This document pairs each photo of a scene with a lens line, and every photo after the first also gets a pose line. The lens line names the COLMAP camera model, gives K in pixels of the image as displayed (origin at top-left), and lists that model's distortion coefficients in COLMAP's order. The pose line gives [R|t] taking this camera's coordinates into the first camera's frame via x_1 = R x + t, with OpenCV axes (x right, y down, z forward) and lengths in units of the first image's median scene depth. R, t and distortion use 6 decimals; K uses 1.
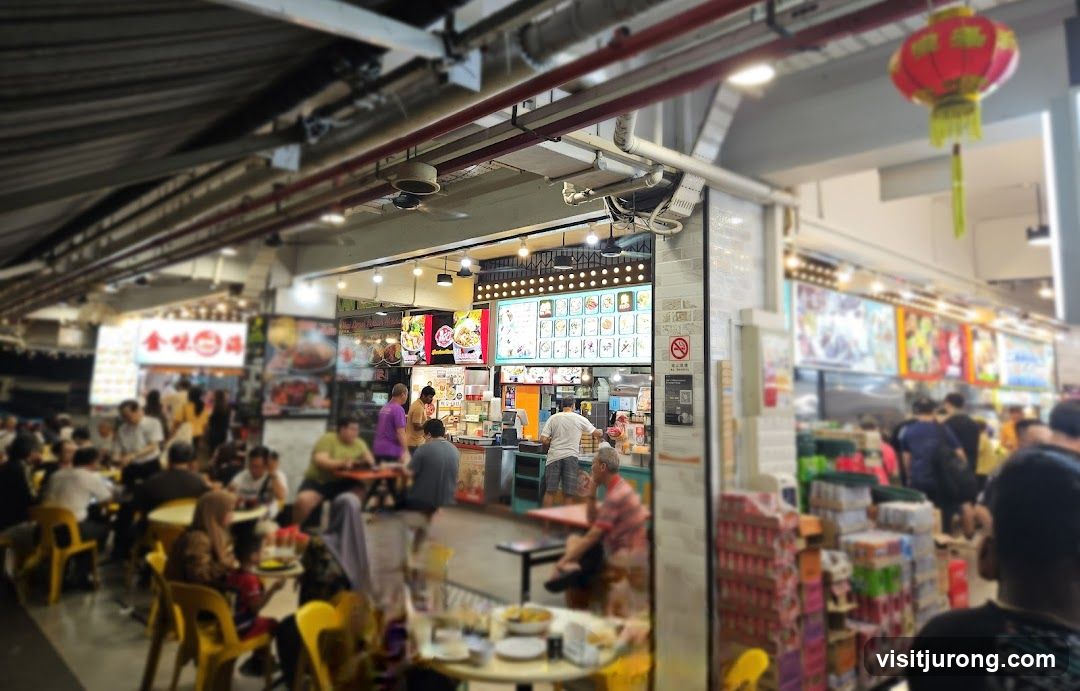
lens RADIAL K [[715.5, 0, 541.2], [0, 715.5, 276.5], [0, 0, 1]] dist [0.002822, 0.000576]
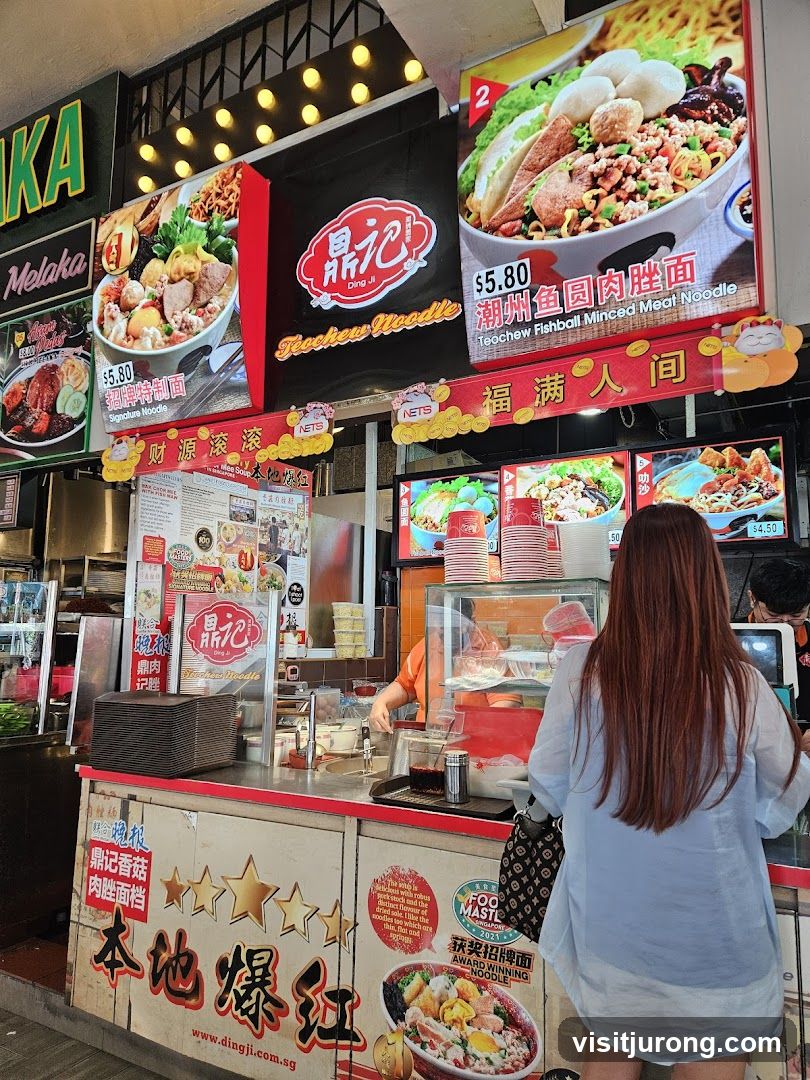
lens RADIAL K [[726.5, 0, 405.1], [0, 726.5, 550.6], [0, 0, 1]] dist [0.075601, -0.056685]
pose [[0.953510, 0.021624, 0.300585, -0.178097], [-0.033534, 0.998841, 0.034522, 0.153412], [-0.299490, -0.042997, 0.953130, 0.786421]]
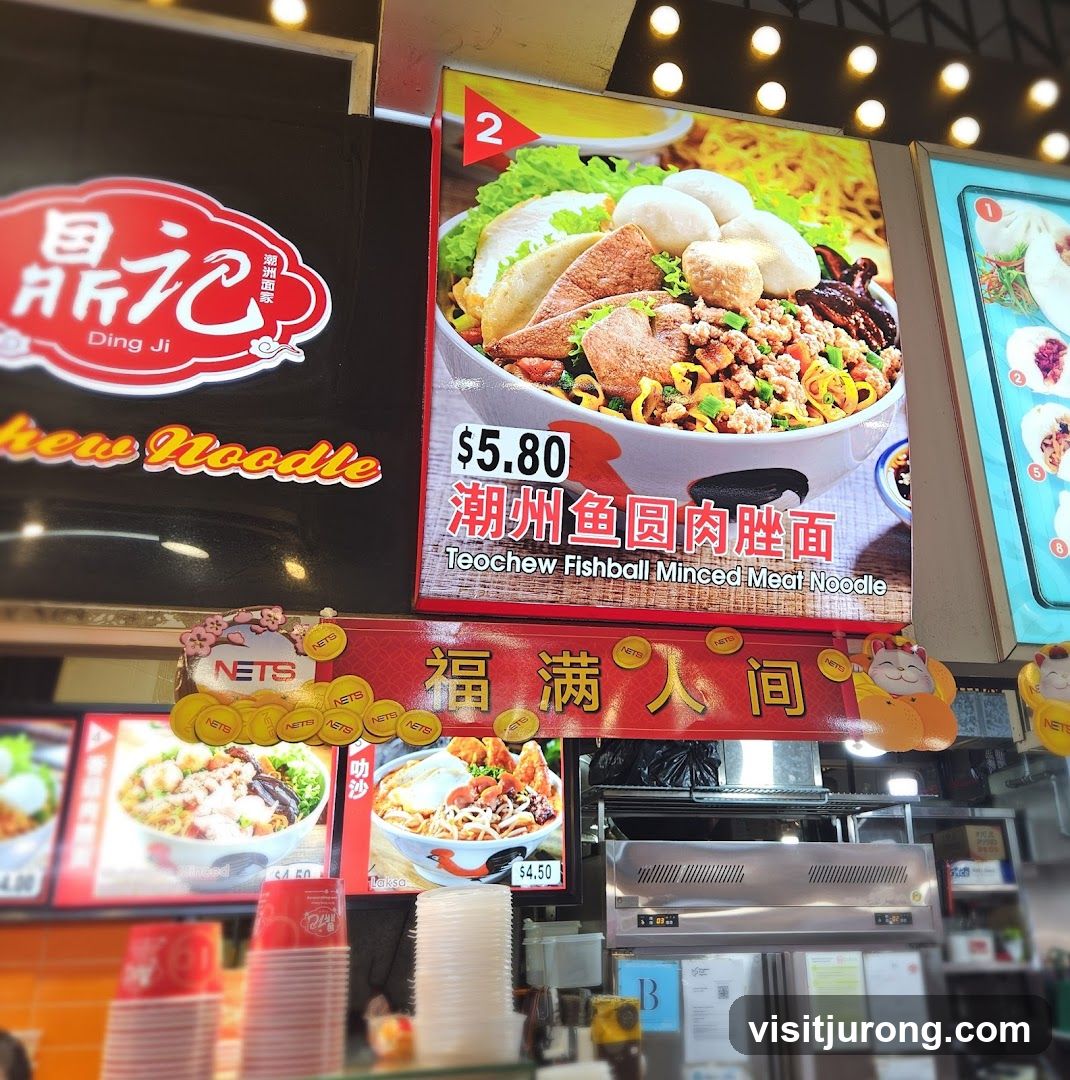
lens RADIAL K [[1072.3, 0, 603.6], [0, 1072.3, 506.0], [0, 0, 1]] dist [0.115459, -0.143272]
pose [[0.472204, 0.296991, 0.829952, -0.204336], [-0.102692, 0.953657, -0.282831, 0.137072], [-0.875487, 0.048325, 0.480819, 0.871350]]
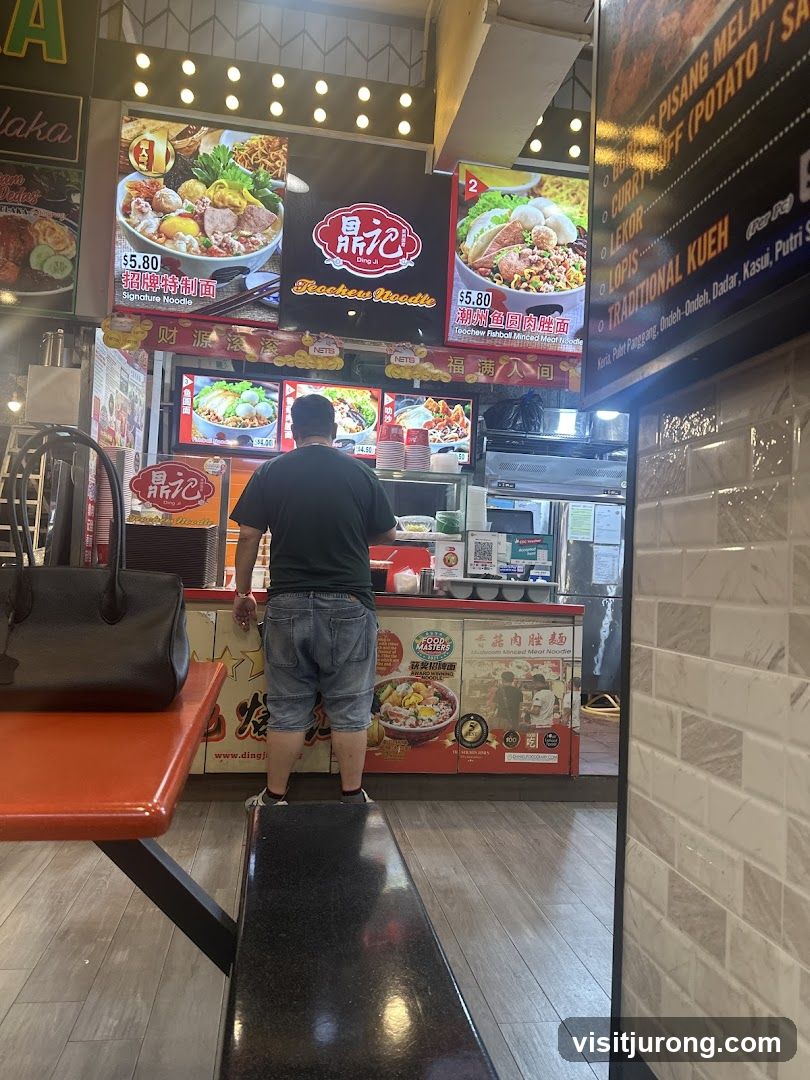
lens RADIAL K [[757.0, 0, 399.9], [0, 757.0, 538.2], [0, 0, 1]] dist [0.158152, -0.309485]
pose [[0.553820, 0.037957, 0.831771, -0.374226], [-0.165081, 0.984135, 0.065007, 0.176042], [-0.816107, -0.173312, 0.551300, 0.779792]]
